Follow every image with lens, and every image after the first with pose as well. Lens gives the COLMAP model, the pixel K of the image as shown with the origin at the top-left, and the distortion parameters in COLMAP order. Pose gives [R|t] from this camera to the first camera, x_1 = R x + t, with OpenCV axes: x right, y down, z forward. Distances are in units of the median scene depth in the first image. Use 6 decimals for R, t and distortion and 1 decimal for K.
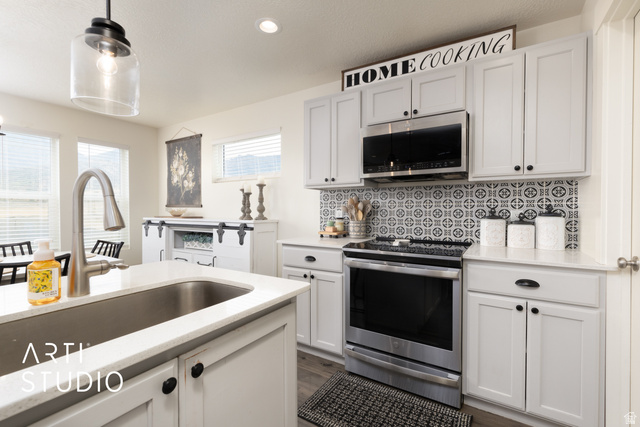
lens RADIAL K [[292.8, 0, 321.9], [0, 292.8, 212.2], [0, 0, 1]] dist [0.004337, 0.000377]
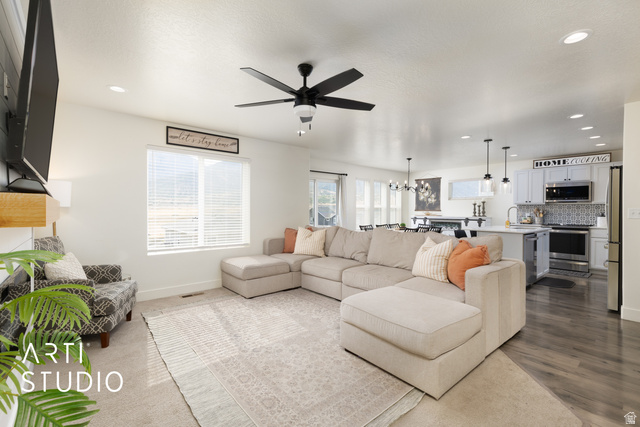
lens RADIAL K [[292.8, 0, 318.4], [0, 292.8, 213.1], [0, 0, 1]] dist [0.004337, 0.000377]
pose [[0.956740, 0.008819, -0.290810, -1.098161], [-0.010562, 0.999934, -0.004422, 0.027794], [0.290752, 0.007303, 0.956771, -2.271881]]
